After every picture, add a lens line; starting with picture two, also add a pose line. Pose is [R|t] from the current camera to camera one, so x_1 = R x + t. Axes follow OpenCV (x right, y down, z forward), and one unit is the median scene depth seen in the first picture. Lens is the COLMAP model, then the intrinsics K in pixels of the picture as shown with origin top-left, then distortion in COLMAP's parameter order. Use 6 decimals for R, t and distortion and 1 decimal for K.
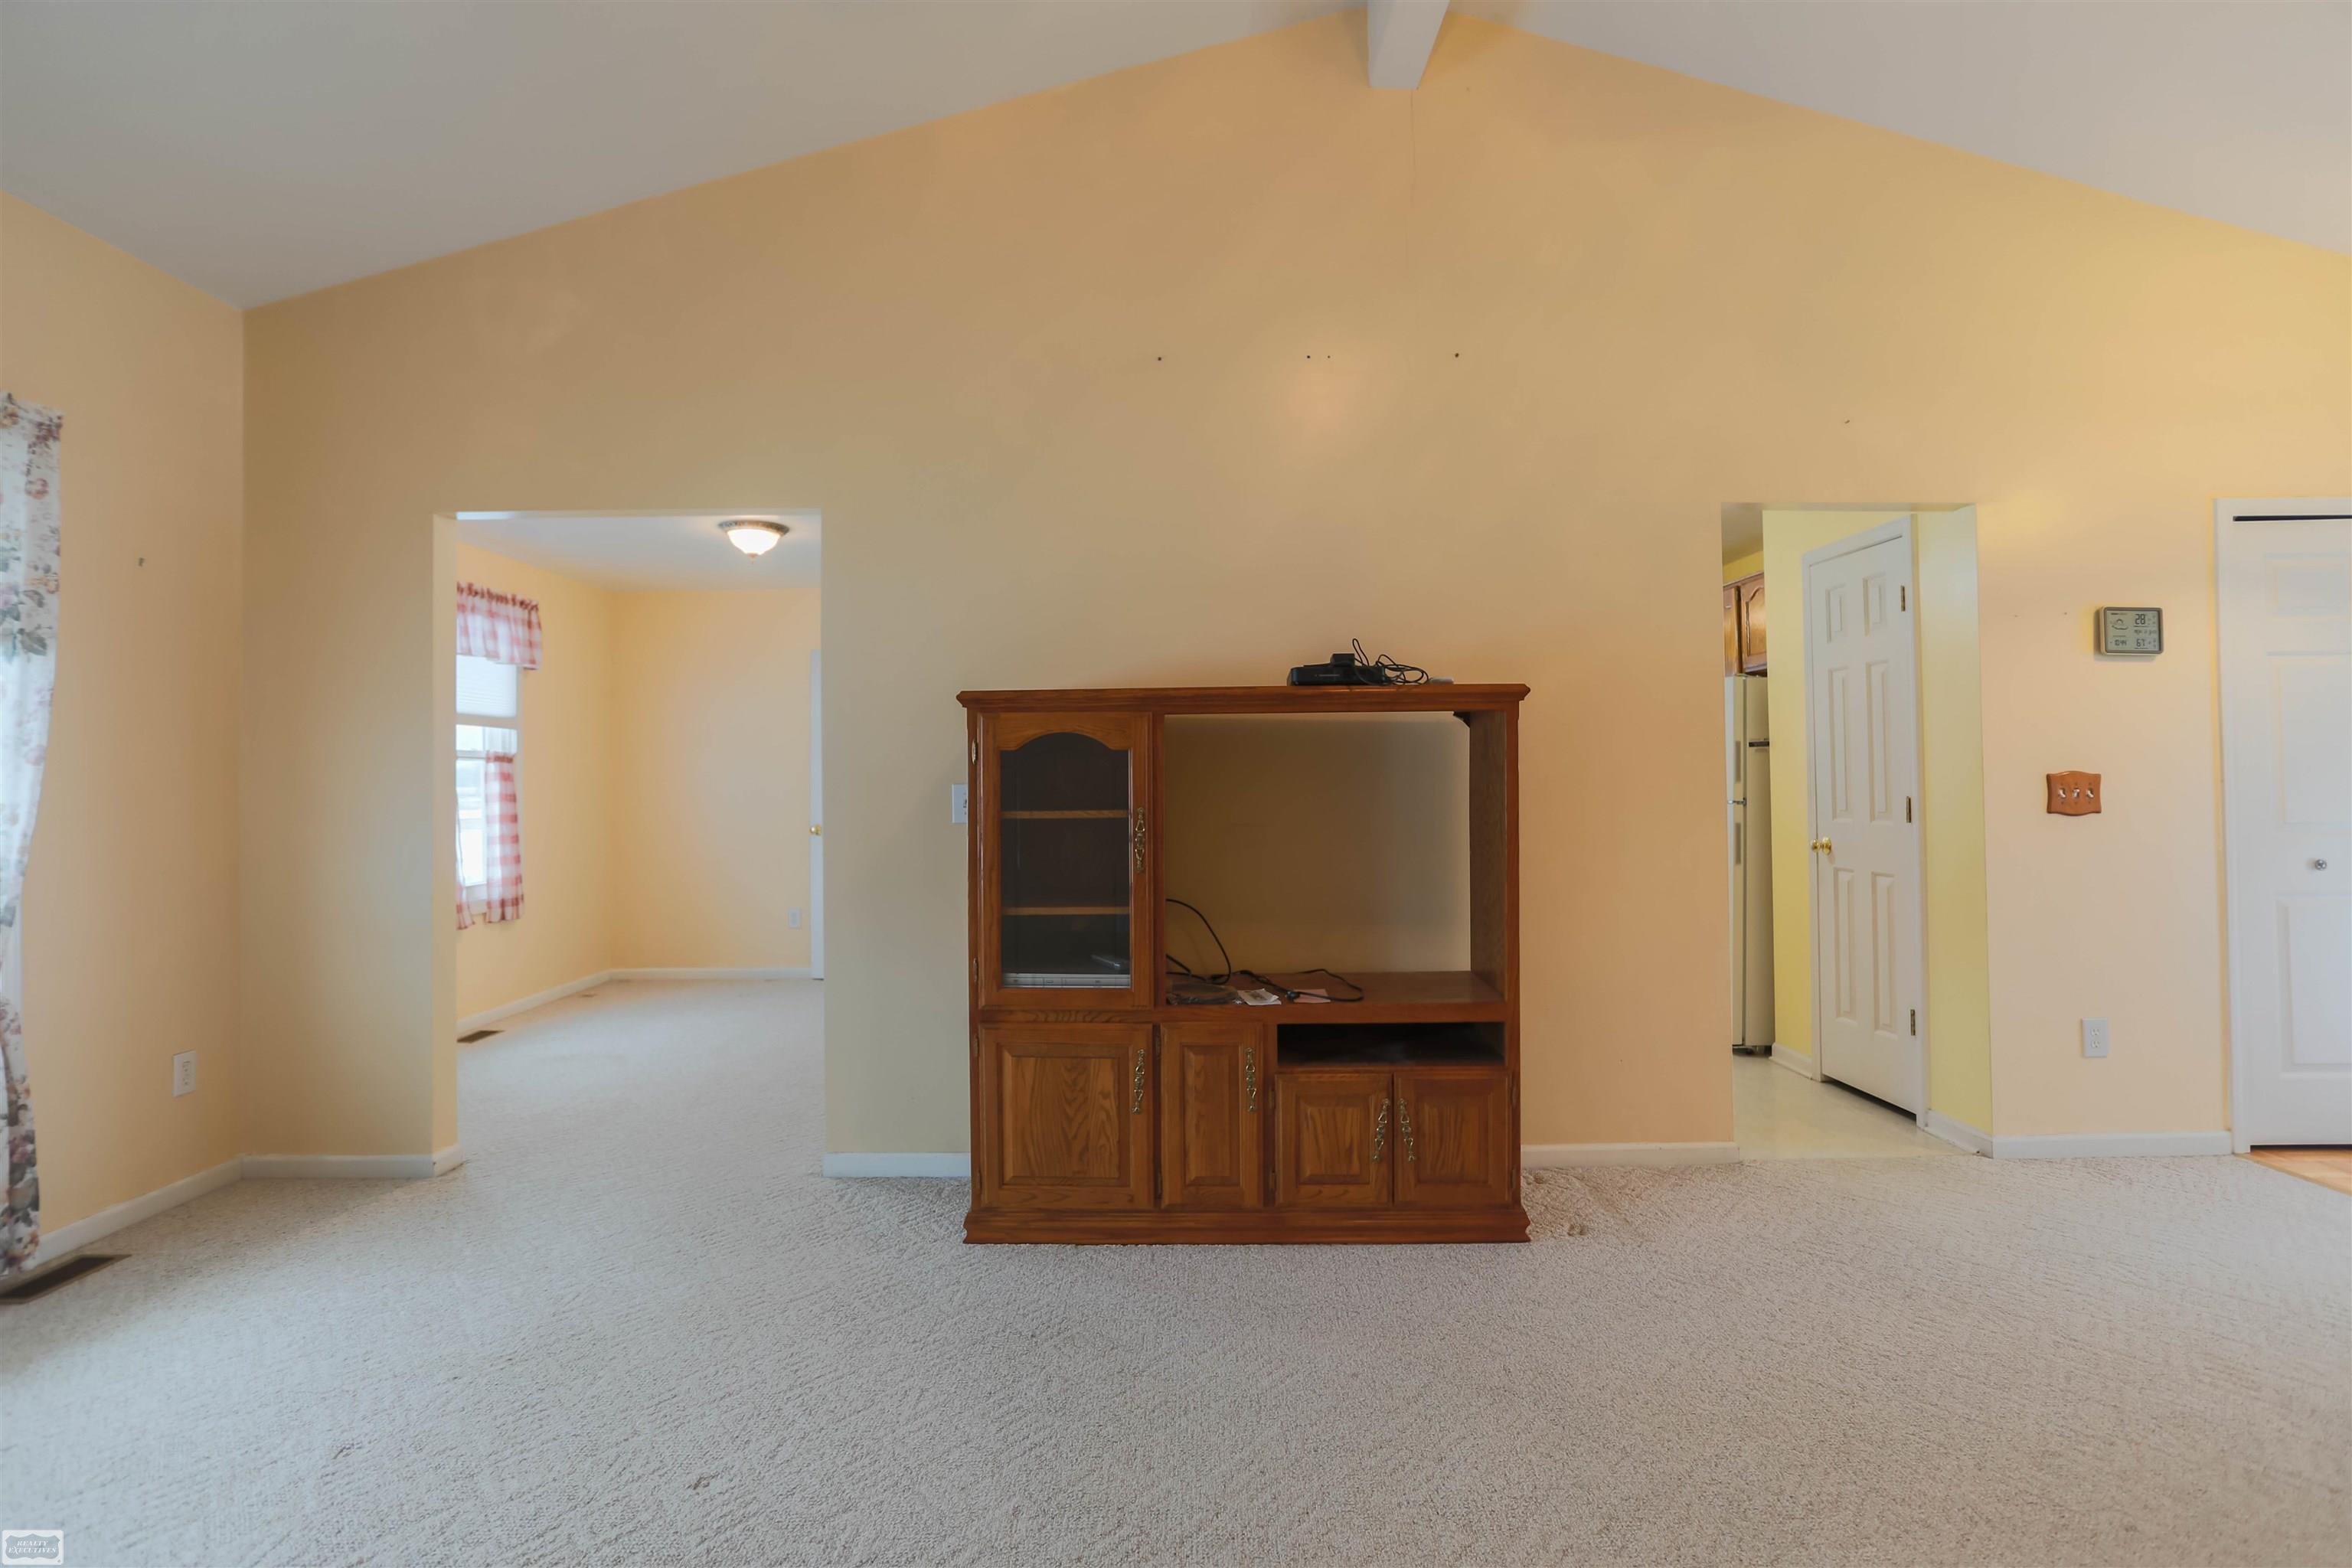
lens RADIAL K [[1215.2, 0, 1176.6], [0, 1215.2, 758.5], [0, 0, 1]] dist [-0.055149, 0.032186]
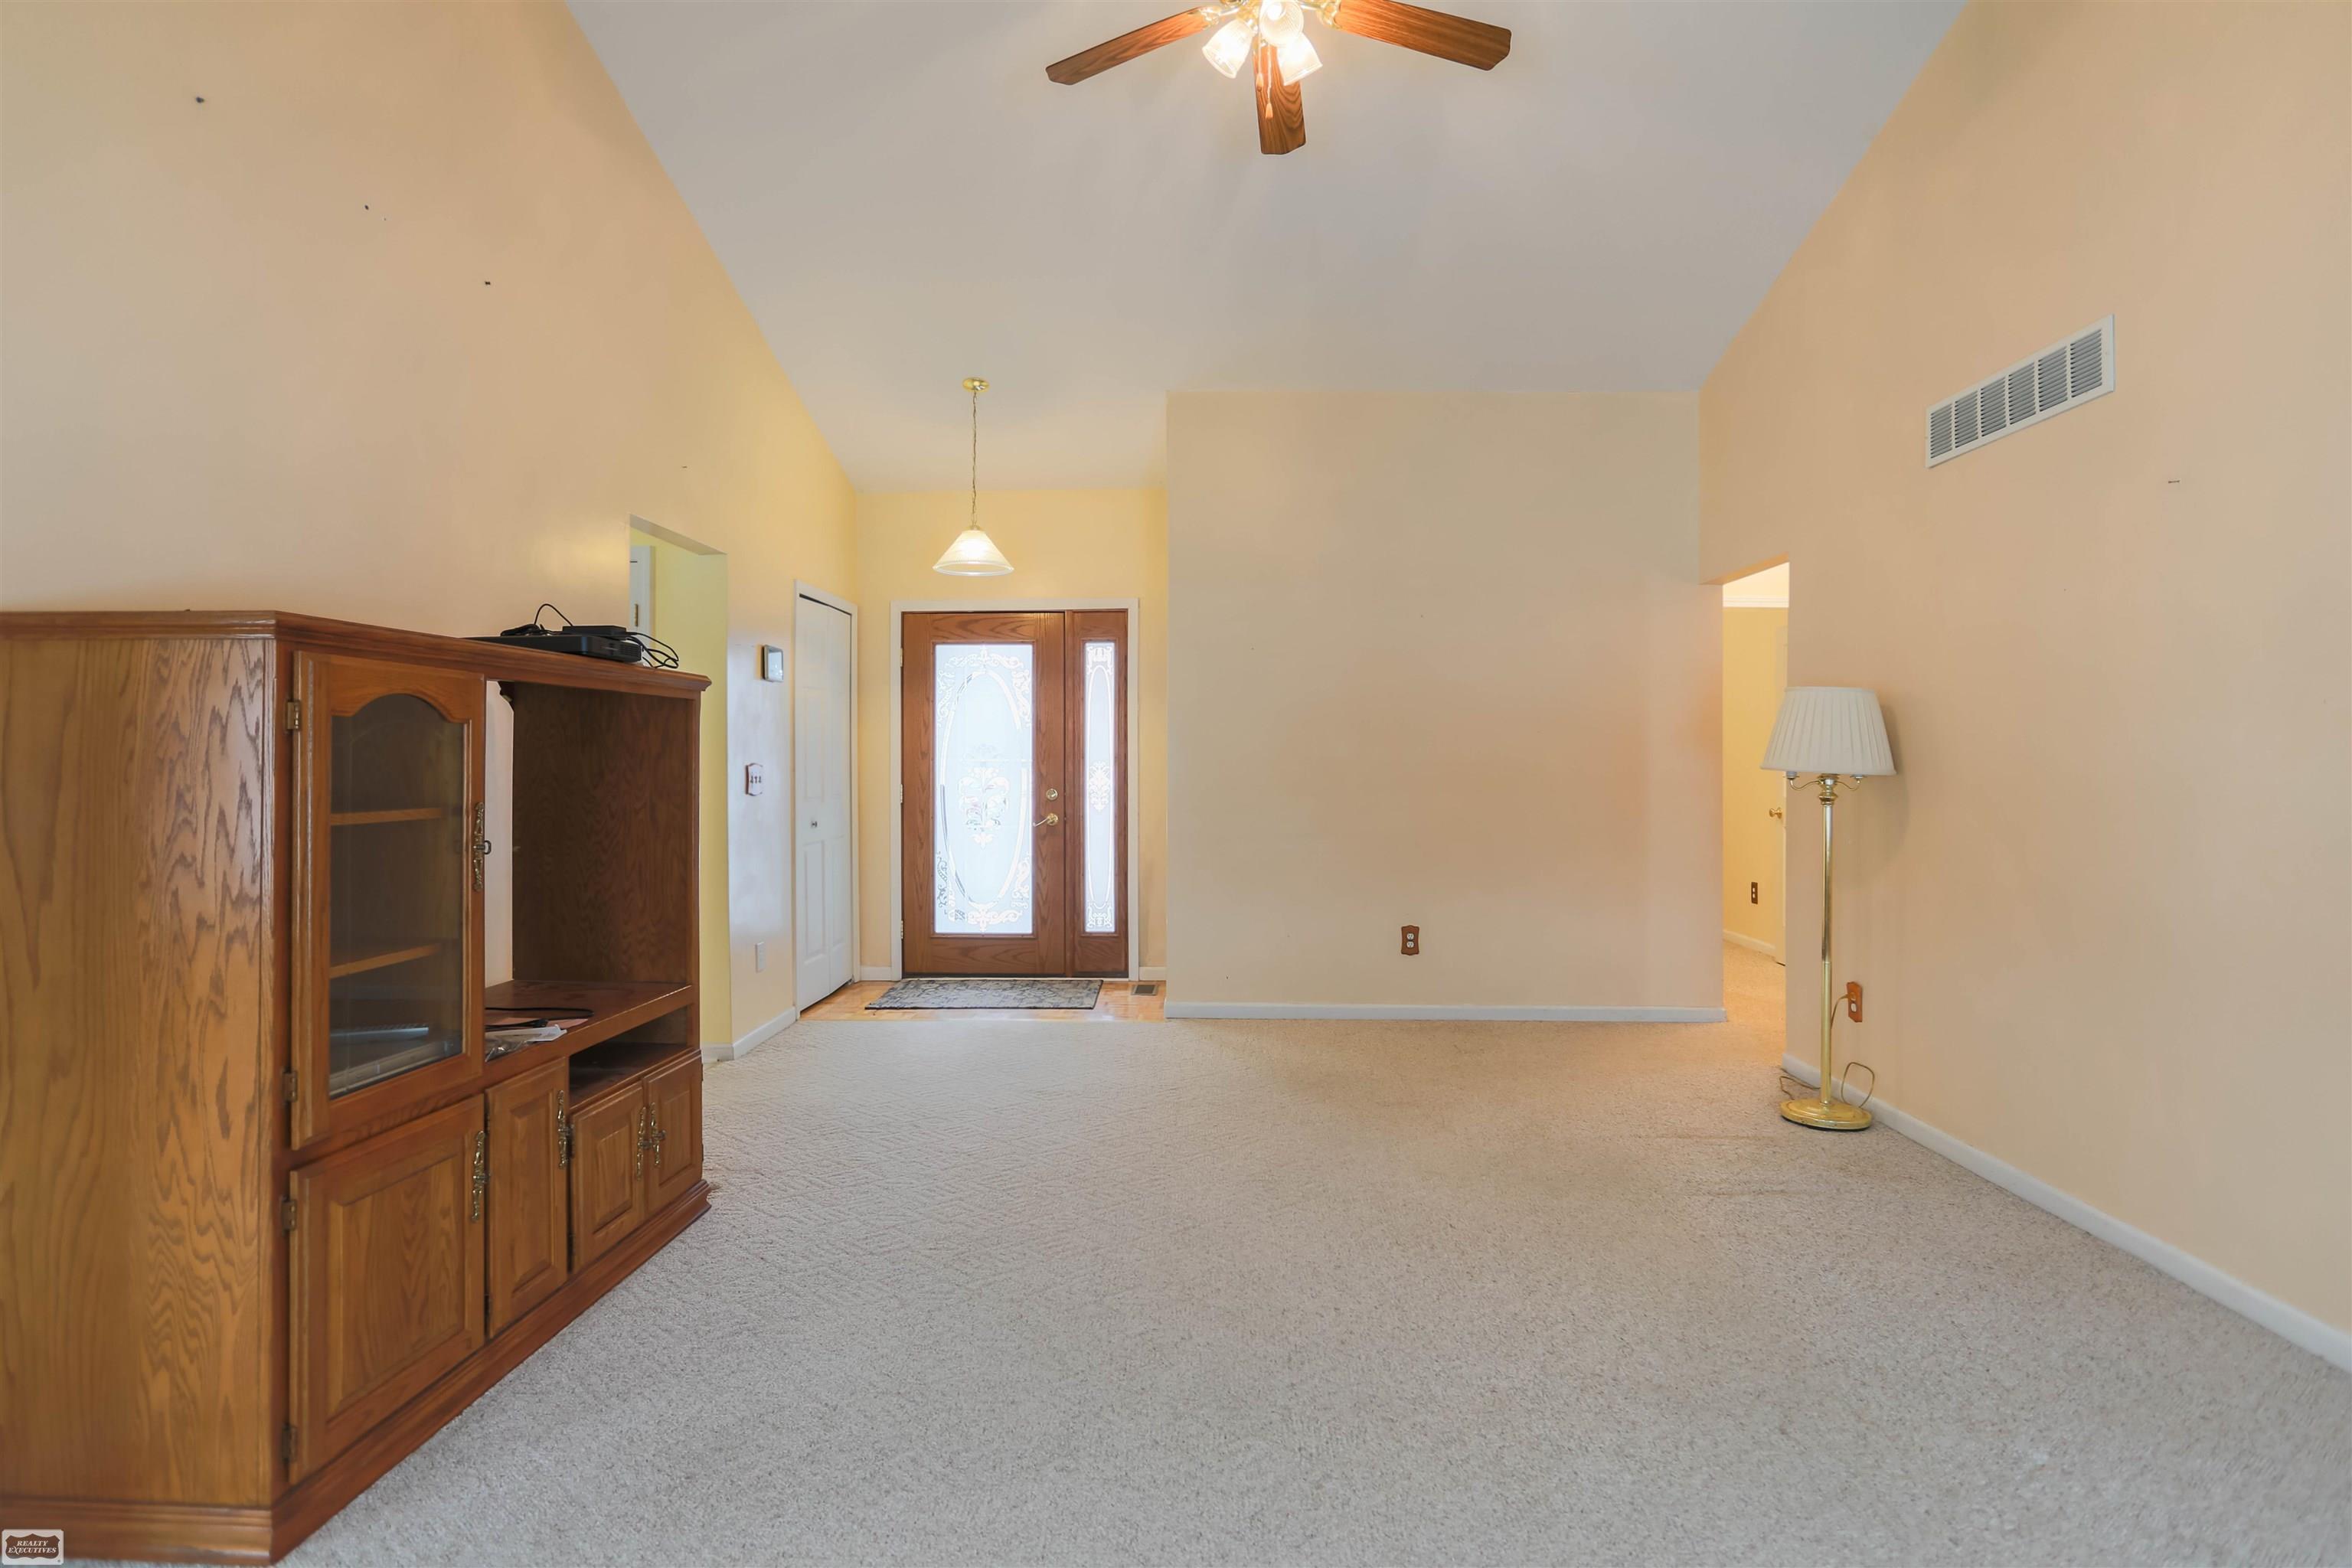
lens RADIAL K [[1215.2, 0, 1176.6], [0, 1215.2, 758.5], [0, 0, 1]] dist [-0.055149, 0.032186]
pose [[0.040661, 0.013122, 0.999087, -0.738415], [-0.013935, 0.999824, -0.012564, 0.016764], [-0.999076, -0.013411, 0.040837, 0.551476]]
